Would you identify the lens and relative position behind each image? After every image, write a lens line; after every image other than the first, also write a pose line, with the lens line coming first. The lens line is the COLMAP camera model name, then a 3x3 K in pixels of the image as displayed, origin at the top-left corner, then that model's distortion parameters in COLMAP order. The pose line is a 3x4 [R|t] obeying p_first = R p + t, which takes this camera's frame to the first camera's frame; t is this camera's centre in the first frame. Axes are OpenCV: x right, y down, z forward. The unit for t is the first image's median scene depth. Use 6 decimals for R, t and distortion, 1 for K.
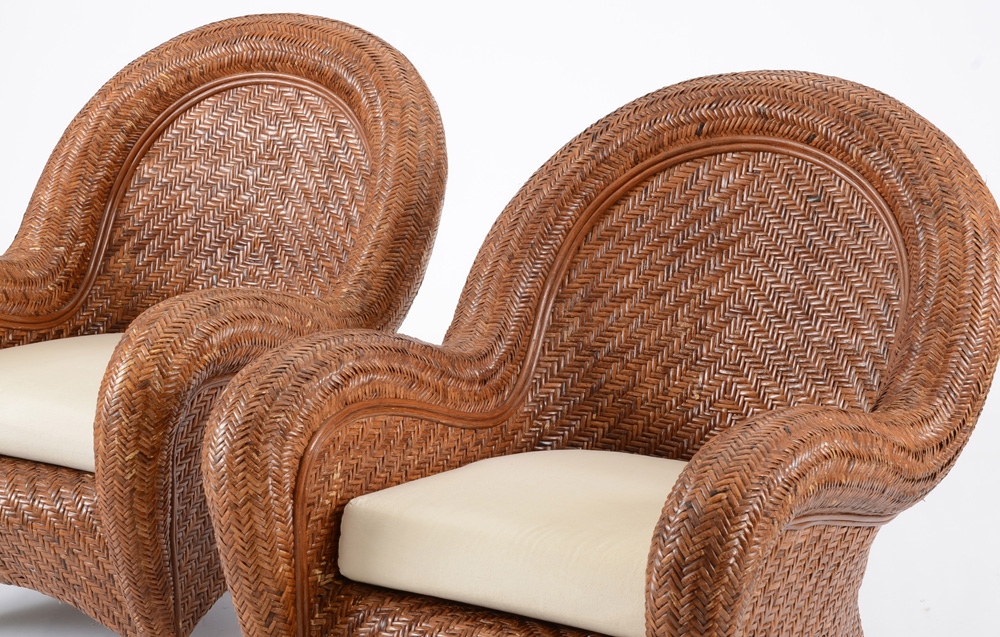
lens RADIAL K [[2276.8, 0, 485.9], [0, 2276.8, 308.6], [0, 0, 1]] dist [0.490281, 0.000000]
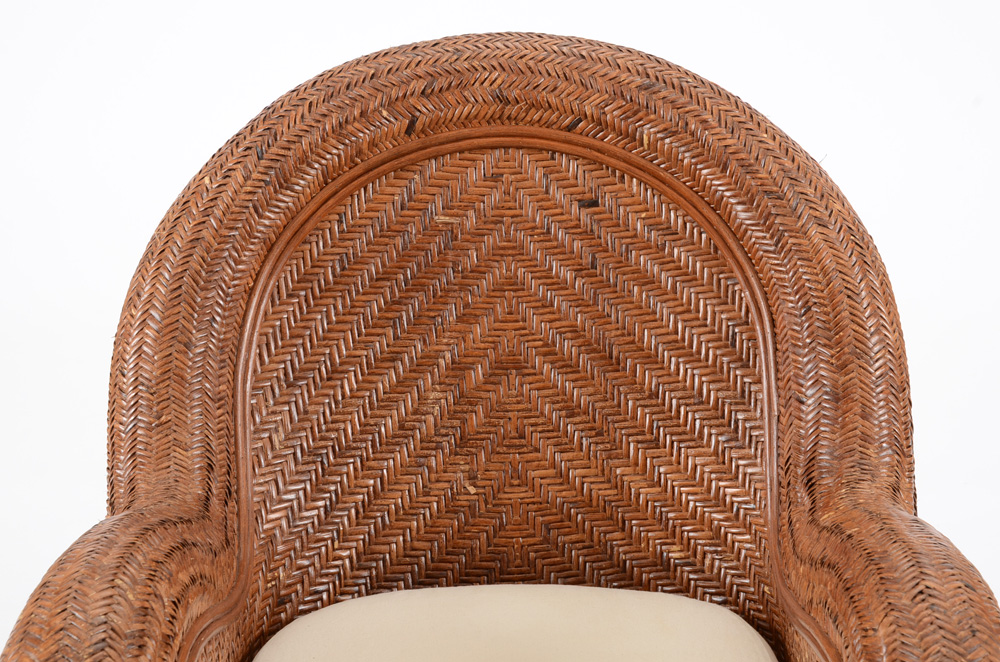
lens RADIAL K [[2147.4, 0, 498.7], [0, 2147.4, 333.1], [0, 0, 1]] dist [0.379146, 0.000000]
pose [[0.849006, -0.176920, 0.497883, -0.237876], [0.133123, 0.983503, 0.122477, -0.095370], [-0.511338, -0.037704, 0.858552, 0.407504]]
